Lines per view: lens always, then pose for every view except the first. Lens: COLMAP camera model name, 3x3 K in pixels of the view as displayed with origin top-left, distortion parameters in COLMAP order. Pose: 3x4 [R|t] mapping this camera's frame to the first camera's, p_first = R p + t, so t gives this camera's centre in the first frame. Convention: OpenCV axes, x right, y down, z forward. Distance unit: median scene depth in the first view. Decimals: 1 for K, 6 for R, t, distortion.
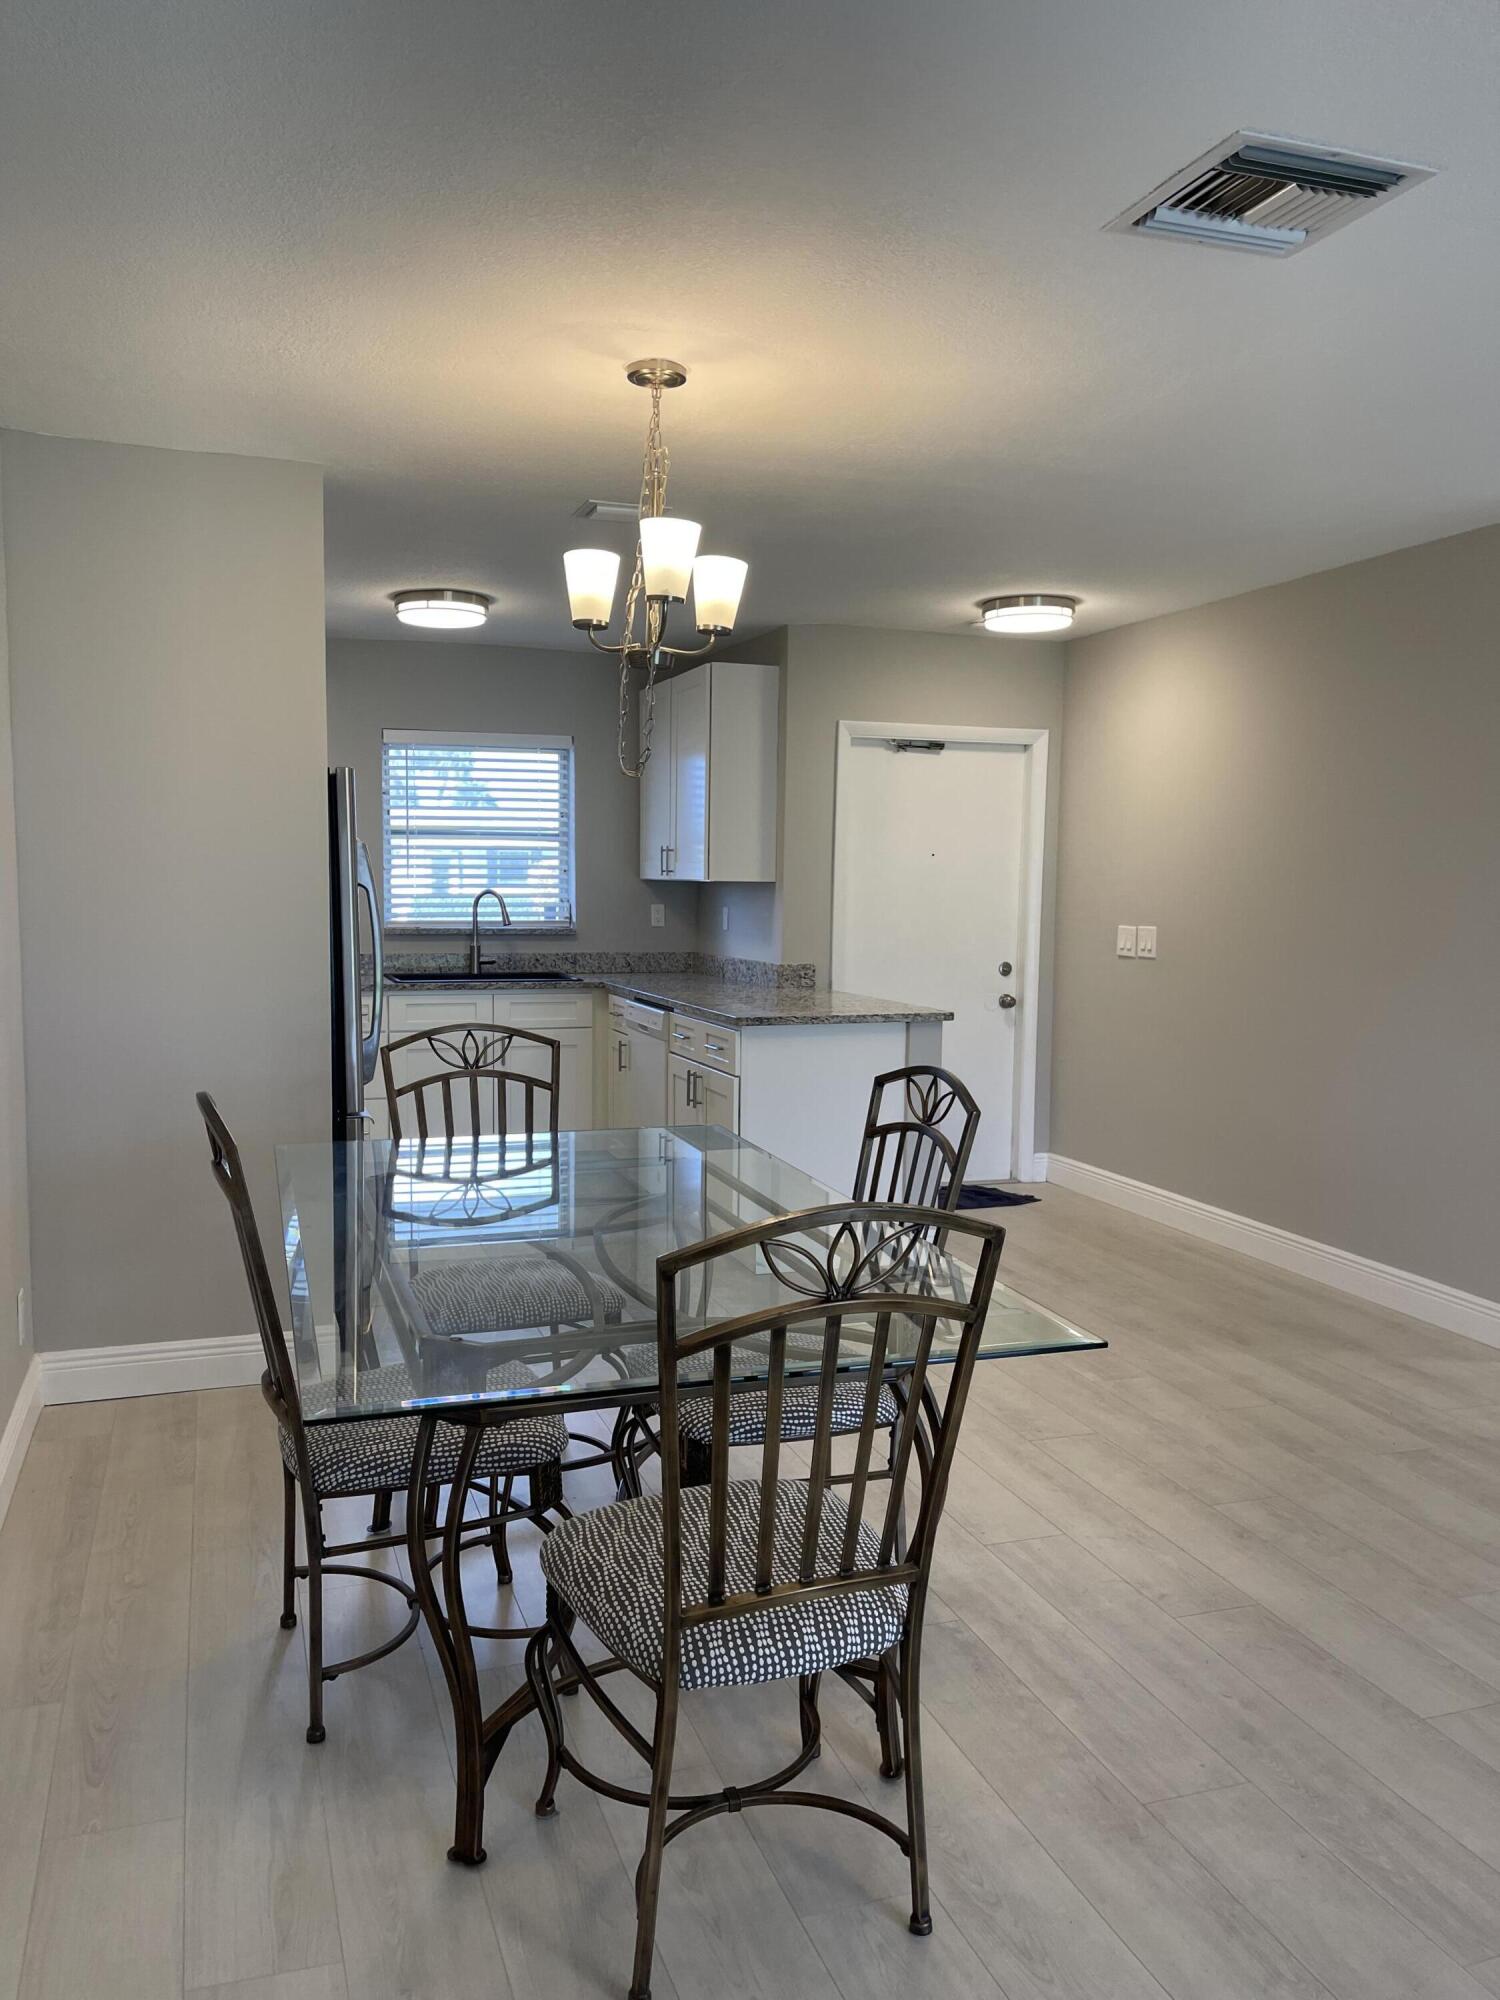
lens RADIAL K [[1516.1, 0, 745.8], [0, 1516.1, 1014.5], [0, 0, 1]] dist [0.072841, -0.089263]
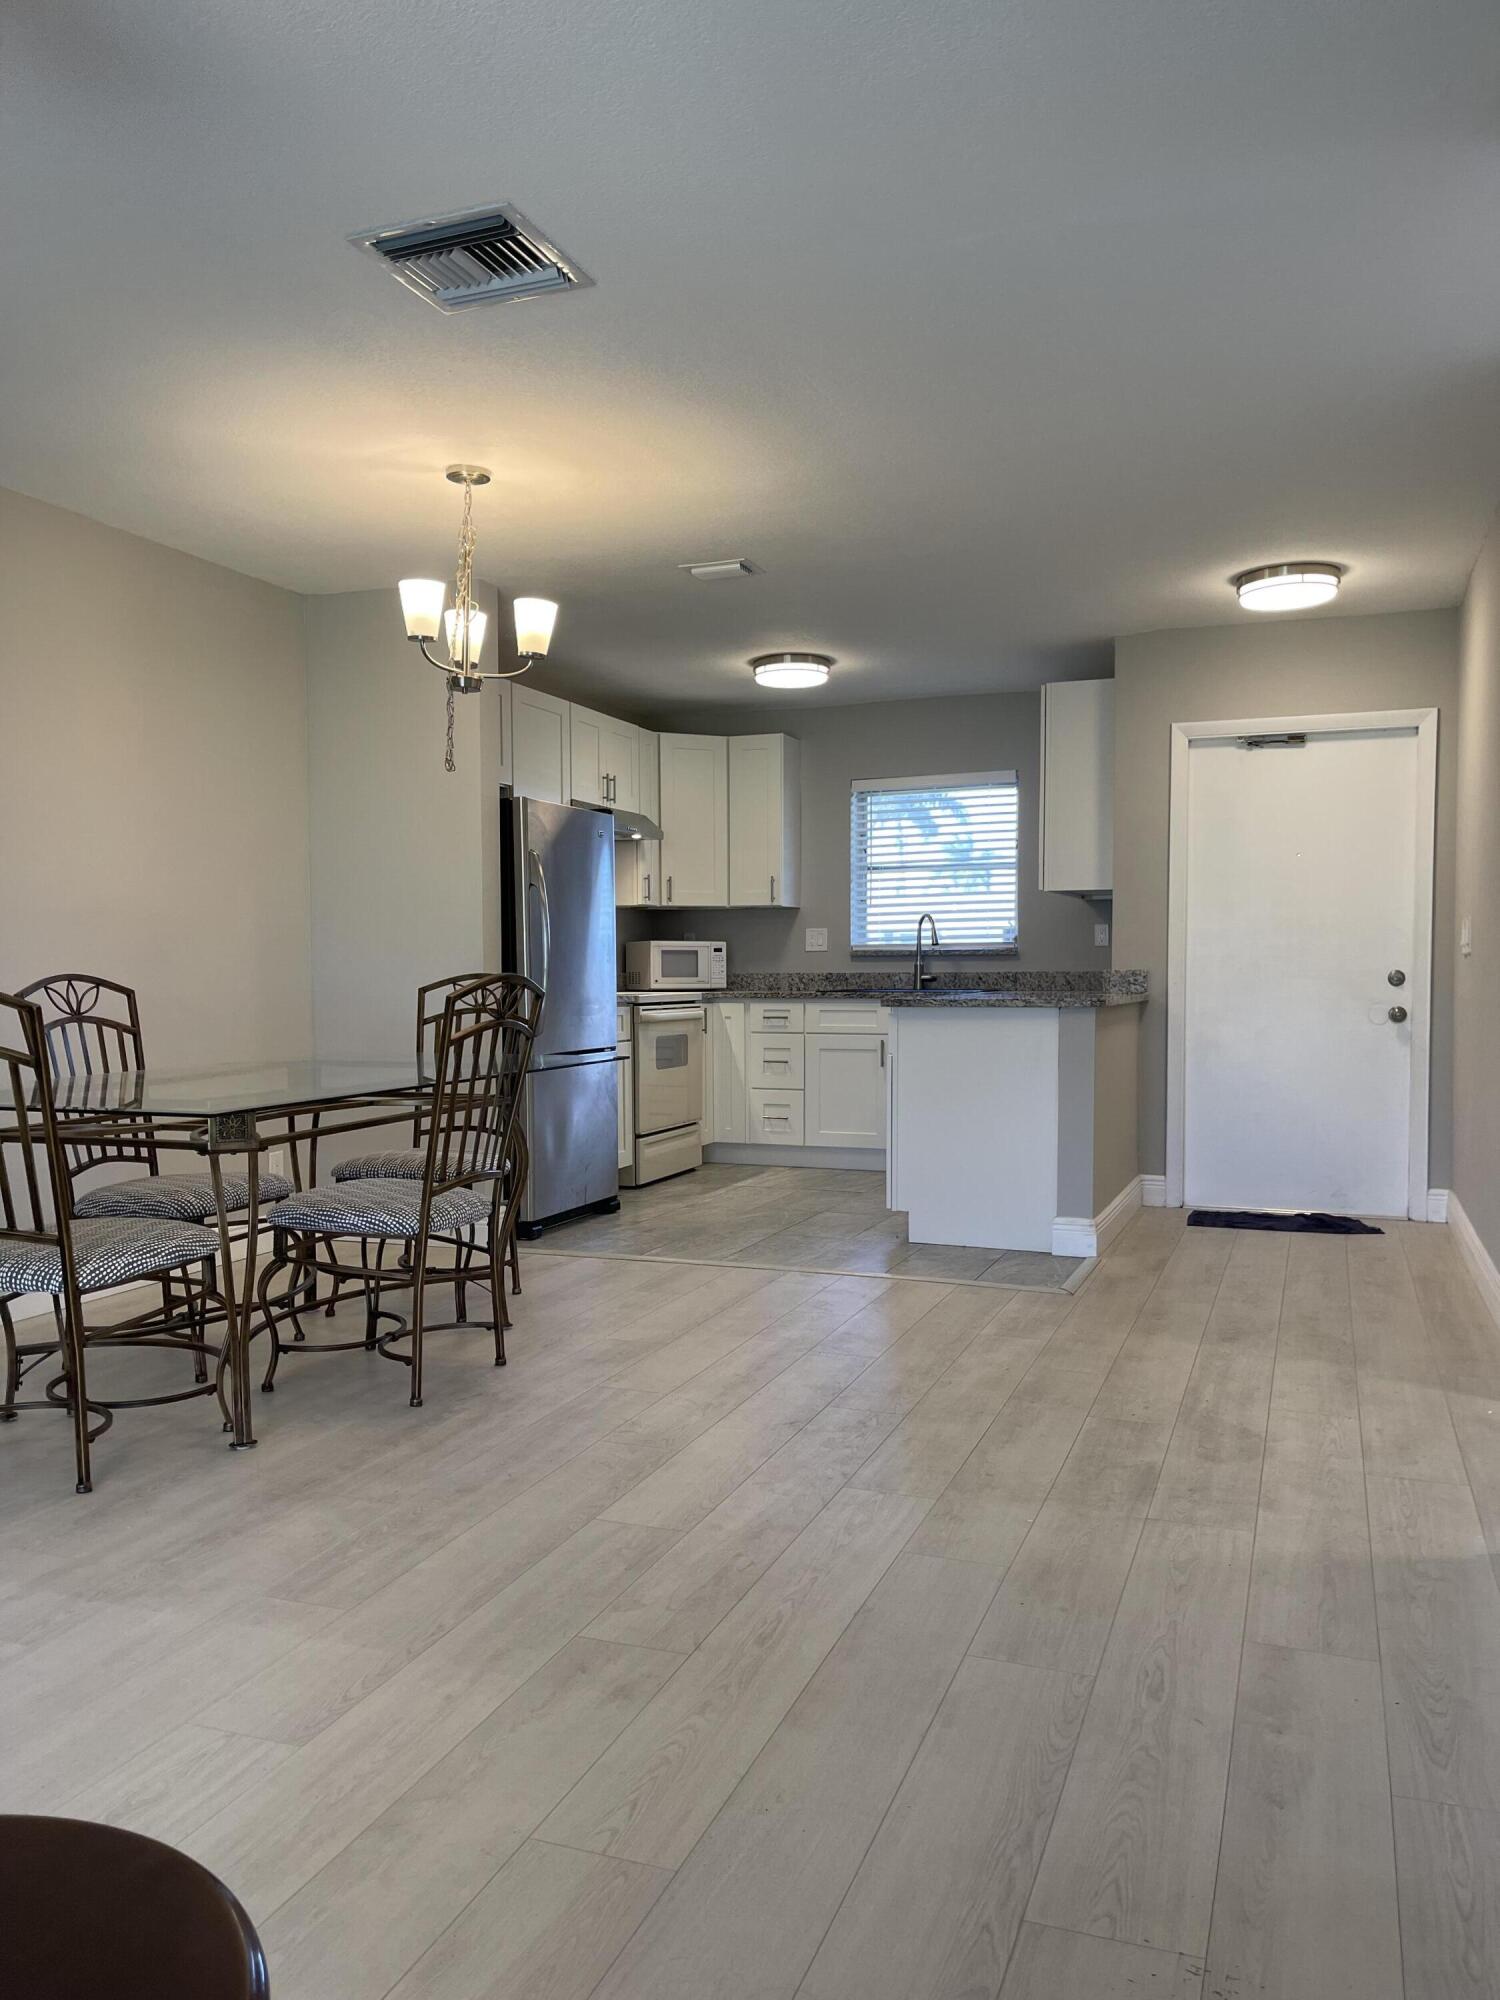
lens RADIAL K [[1516.1, 0, 745.8], [0, 1516.1, 1014.5], [0, 0, 1]] dist [0.072841, -0.089263]
pose [[0.765235, 0.004895, -0.643732, 0.852073], [-0.044884, 0.997943, -0.045767, 0.092357], [0.642184, 0.063916, 0.763881, 0.130646]]
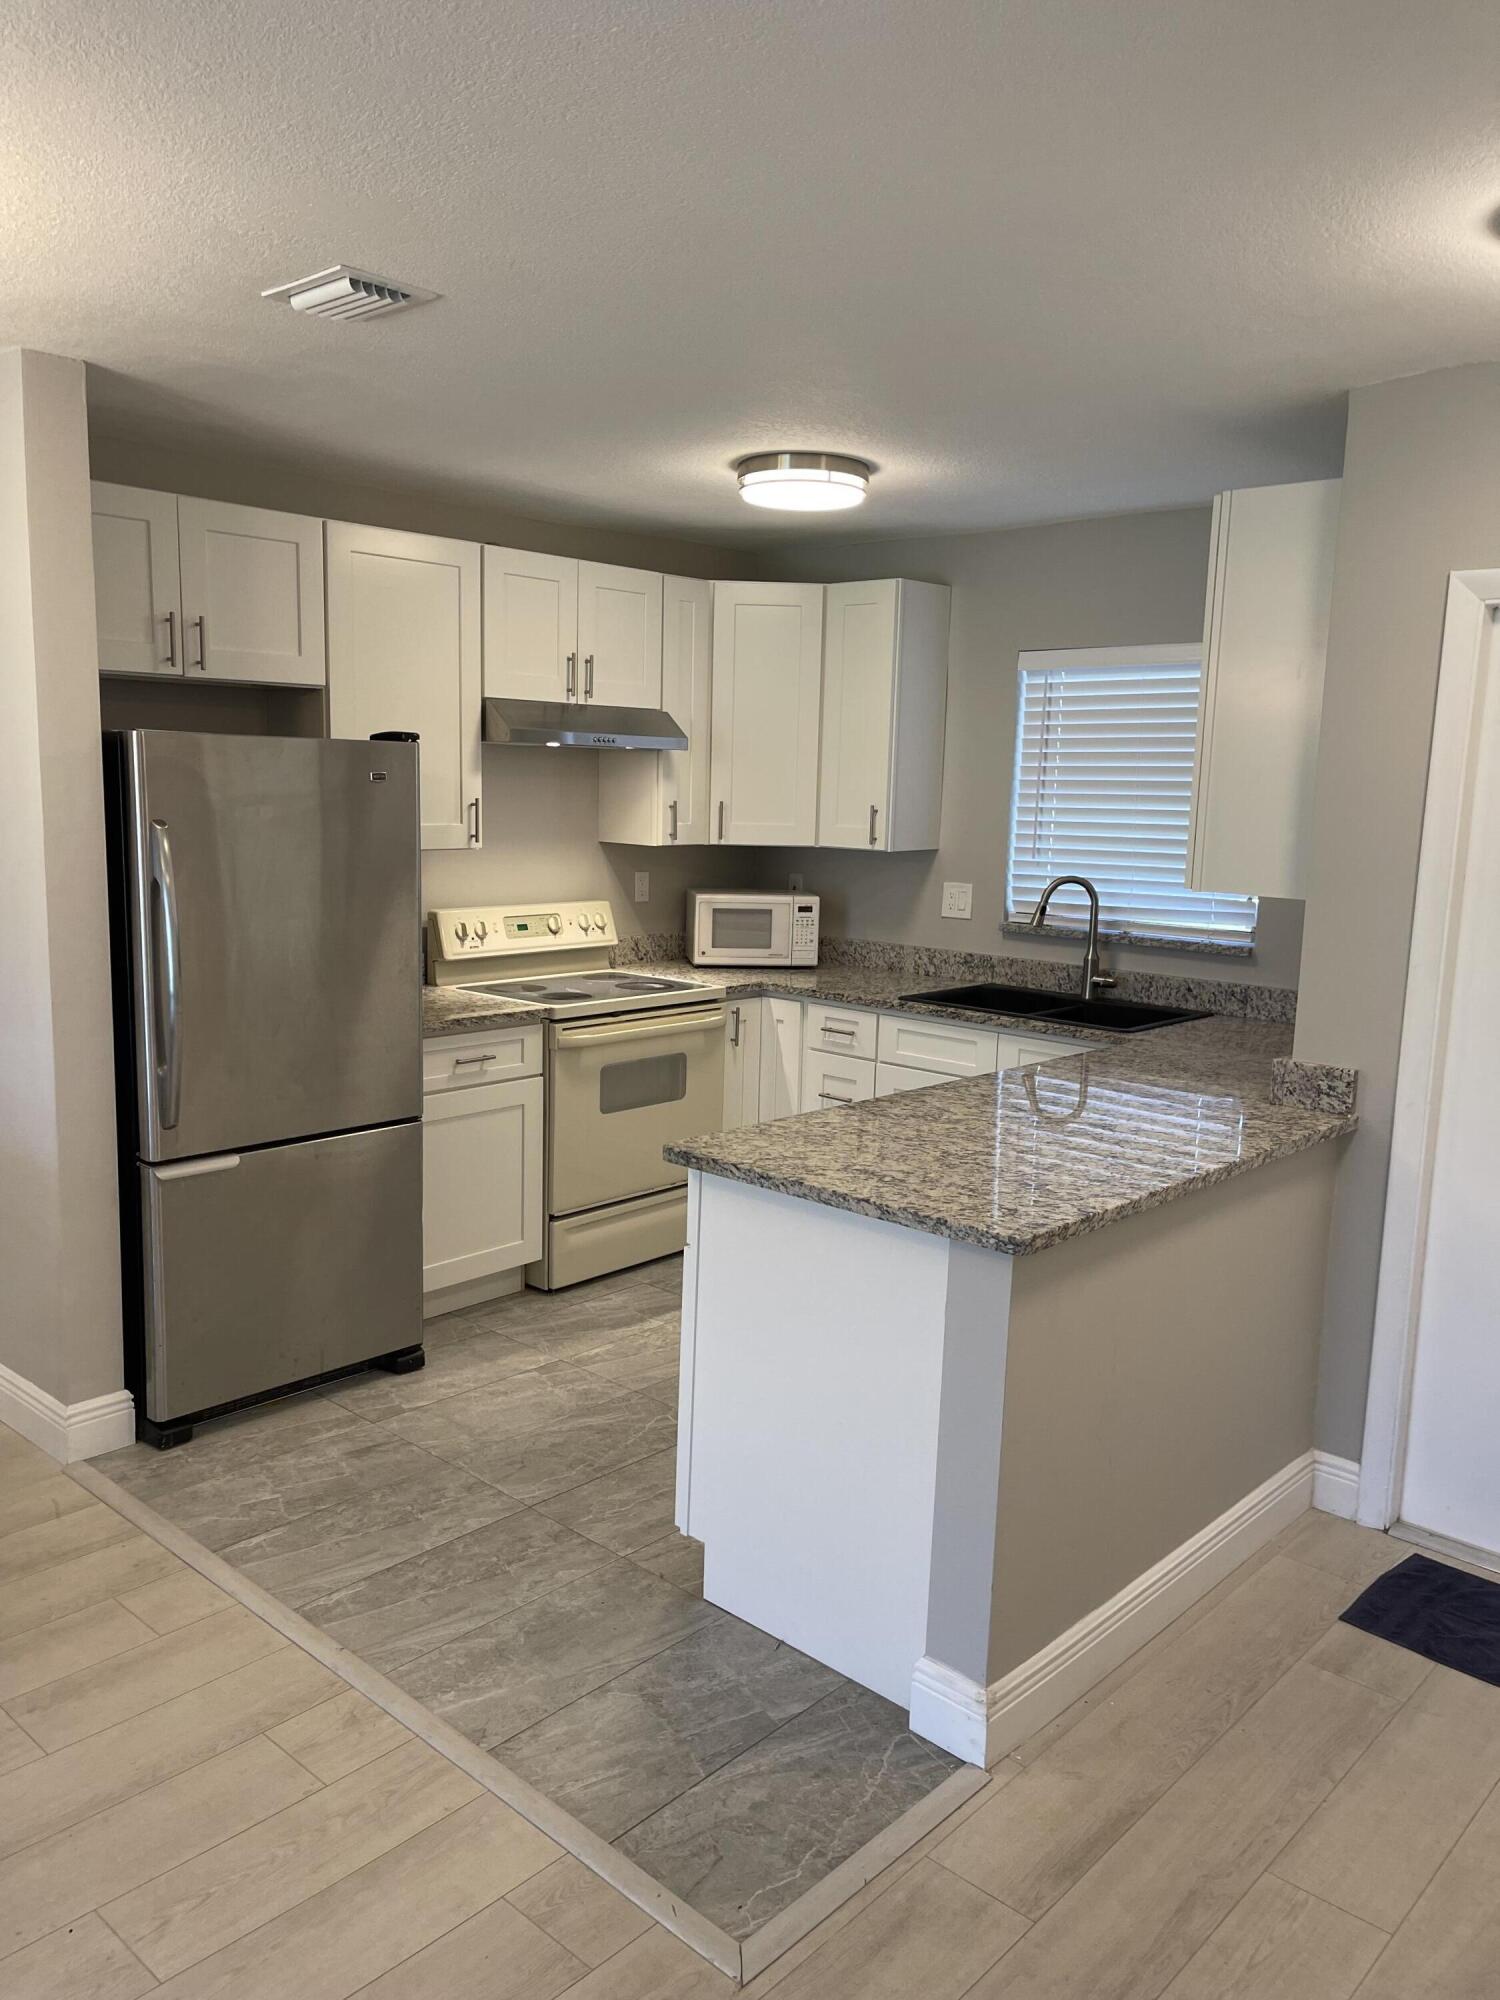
lens RADIAL K [[1515.6, 0, 748.9], [0, 1515.6, 998.3], [0, 0, 1]] dist [0.072012, -0.087547]
pose [[0.479141, 0.131210, -0.867875, 0.676063], [-0.100186, 0.990477, 0.094434, -0.148405], [0.872001, 0.041702, 0.487724, 1.012791]]
